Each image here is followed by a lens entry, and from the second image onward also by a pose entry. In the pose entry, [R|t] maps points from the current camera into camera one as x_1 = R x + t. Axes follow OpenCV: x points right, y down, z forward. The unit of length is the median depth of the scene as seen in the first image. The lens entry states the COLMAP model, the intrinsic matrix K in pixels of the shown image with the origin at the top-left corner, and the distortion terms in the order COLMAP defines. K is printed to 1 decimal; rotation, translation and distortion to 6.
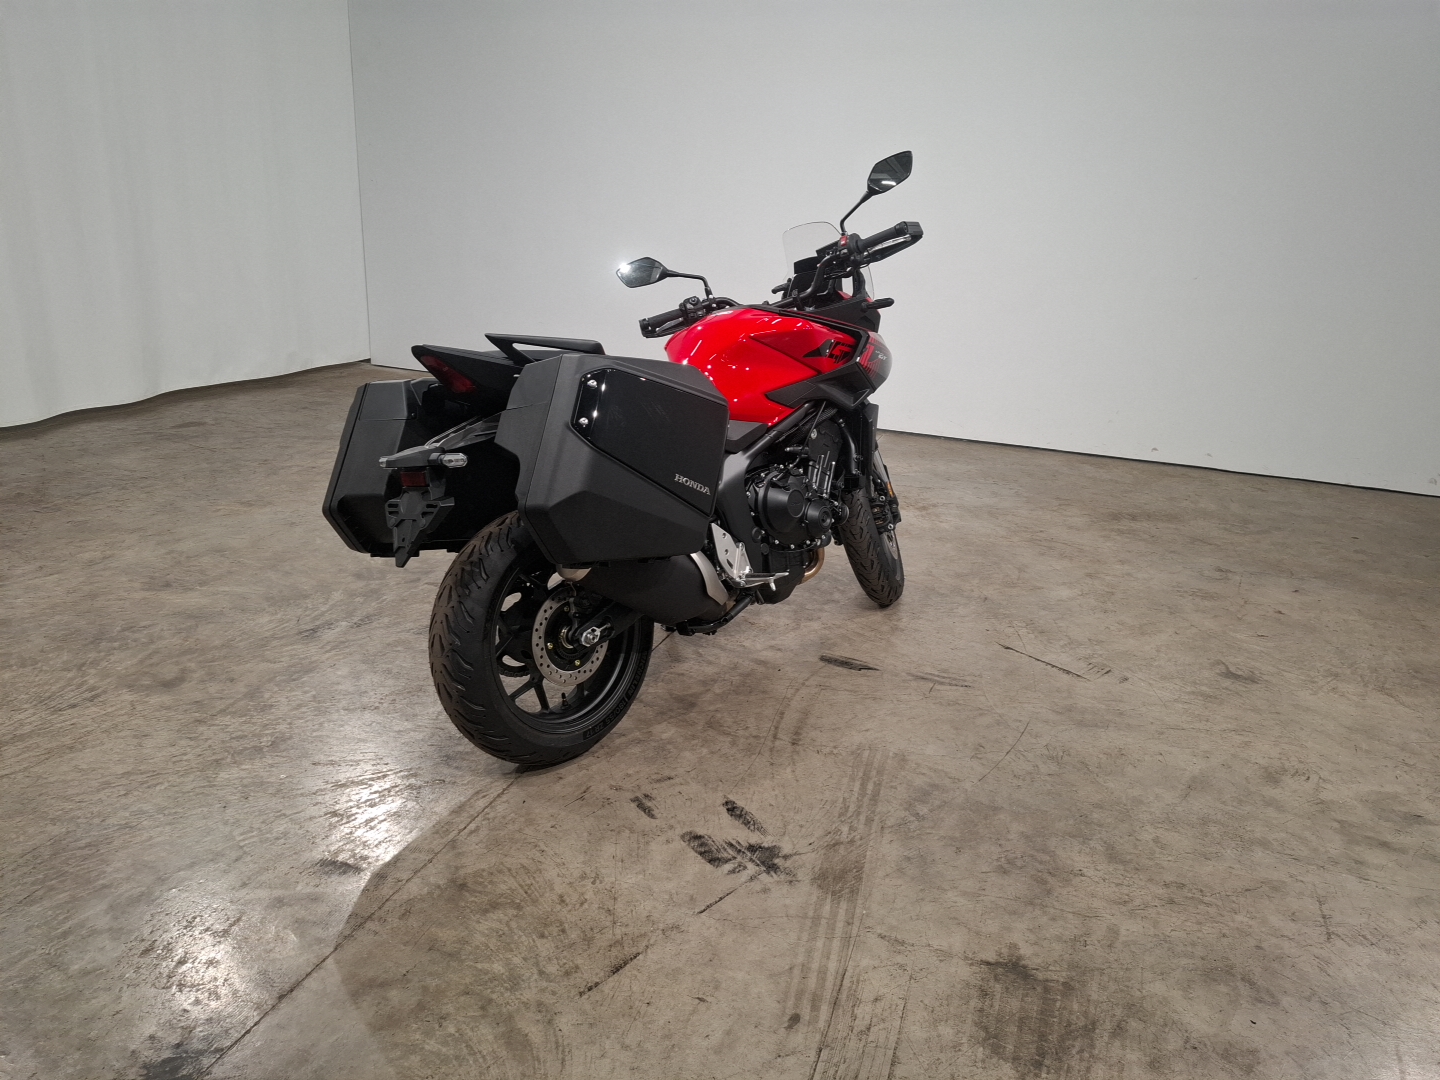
lens RADIAL K [[1032.1, 0, 669.9], [0, 1032.1, 524.2], [0, 0, 1]] dist [0.080469, -0.107301]
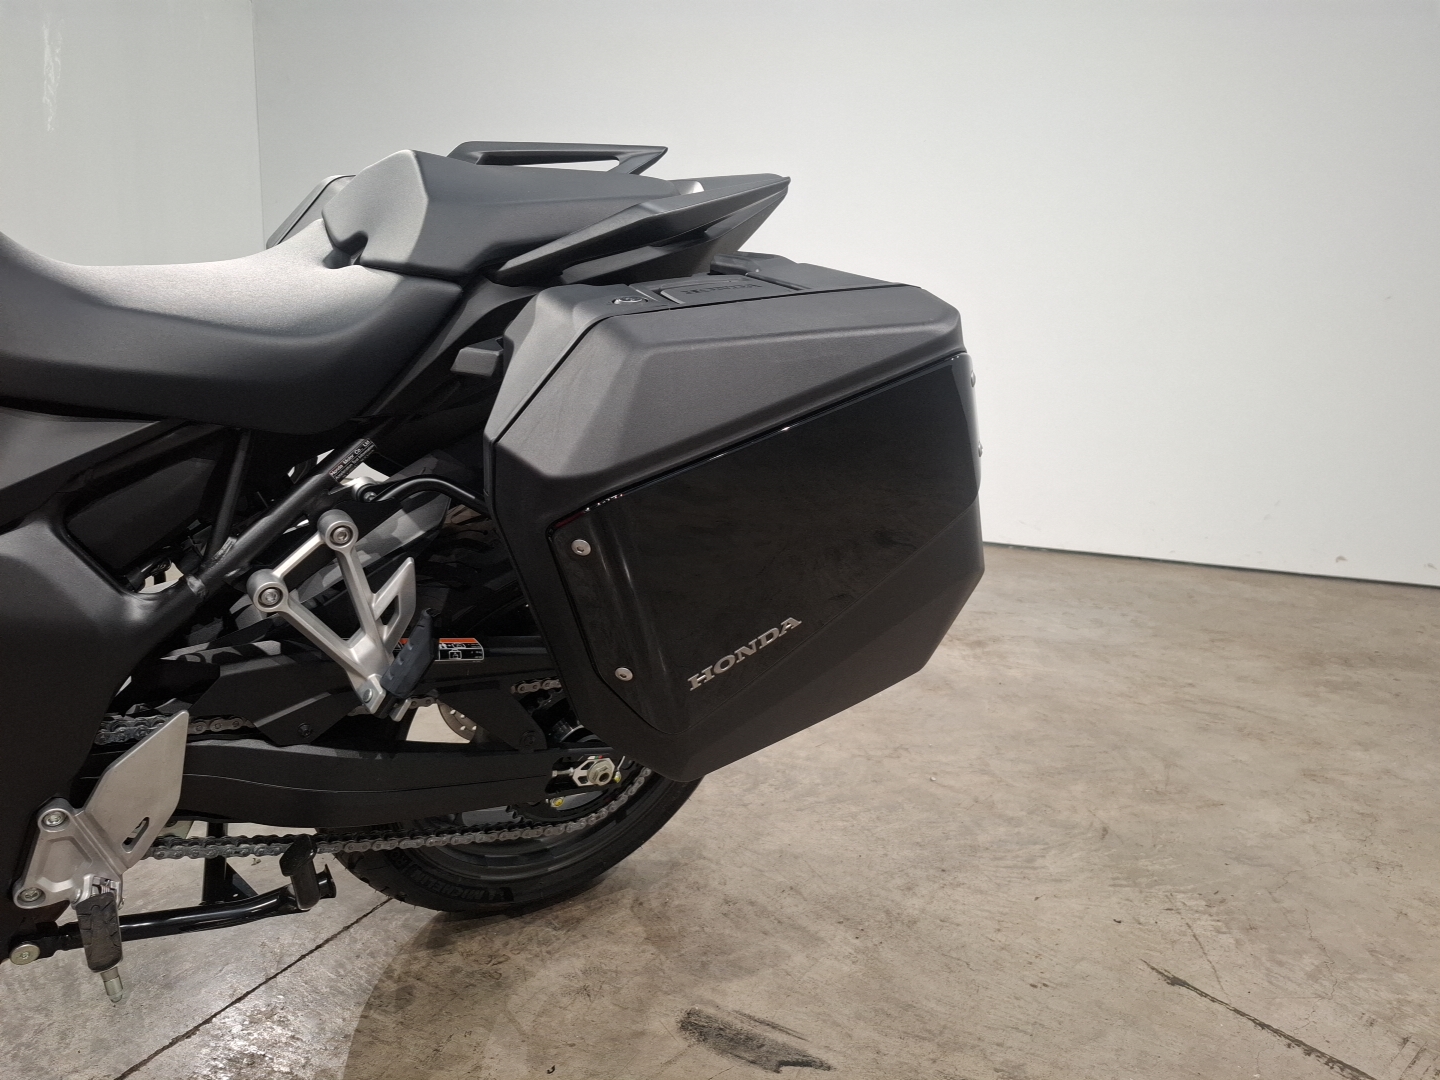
lens RADIAL K [[1032.1, 0, 669.9], [0, 1032.1, 524.2], [0, 0, 1]] dist [0.080469, -0.107301]
pose [[0.997472, -0.007816, -0.070625, 0.129795], [-0.002392, 0.989675, -0.143311, 0.002856], [0.071016, 0.143118, 0.987155, 0.455122]]
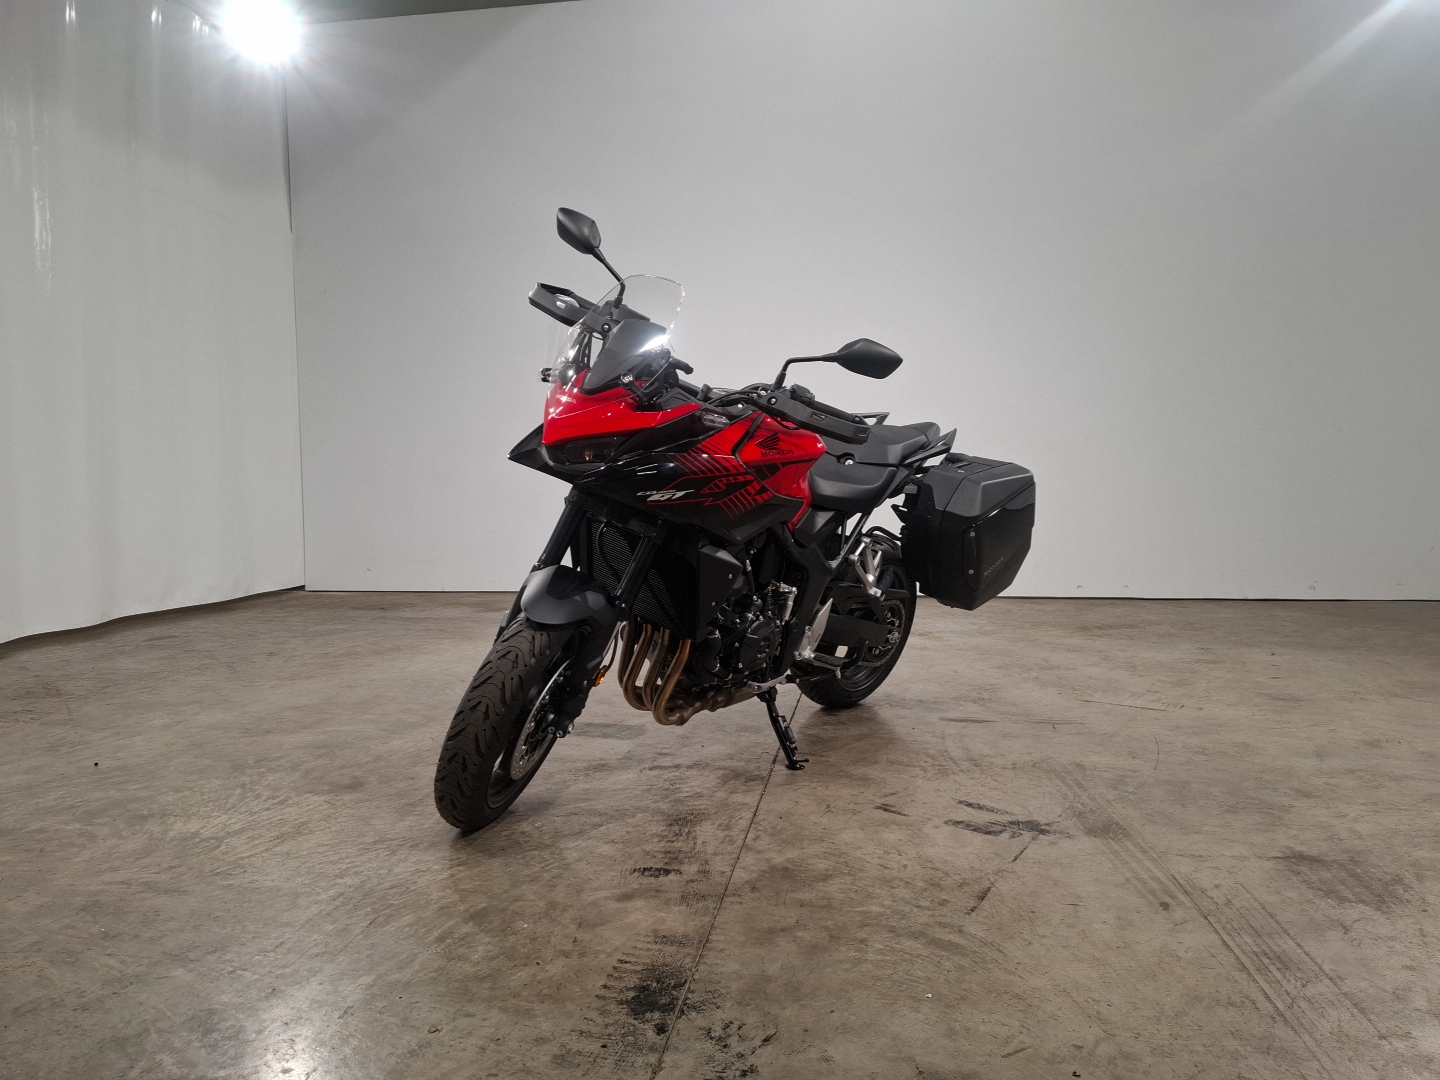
lens RADIAL K [[1032.1, 0, 669.9], [0, 1032.1, 524.2], [0, 0, 1]] dist [0.080469, -0.107301]
pose [[0.981394, -0.065148, 0.180615, -0.237404], [0.109249, 0.963027, -0.246258, 0.129979], [-0.157894, 0.261408, 0.952227, -0.025067]]
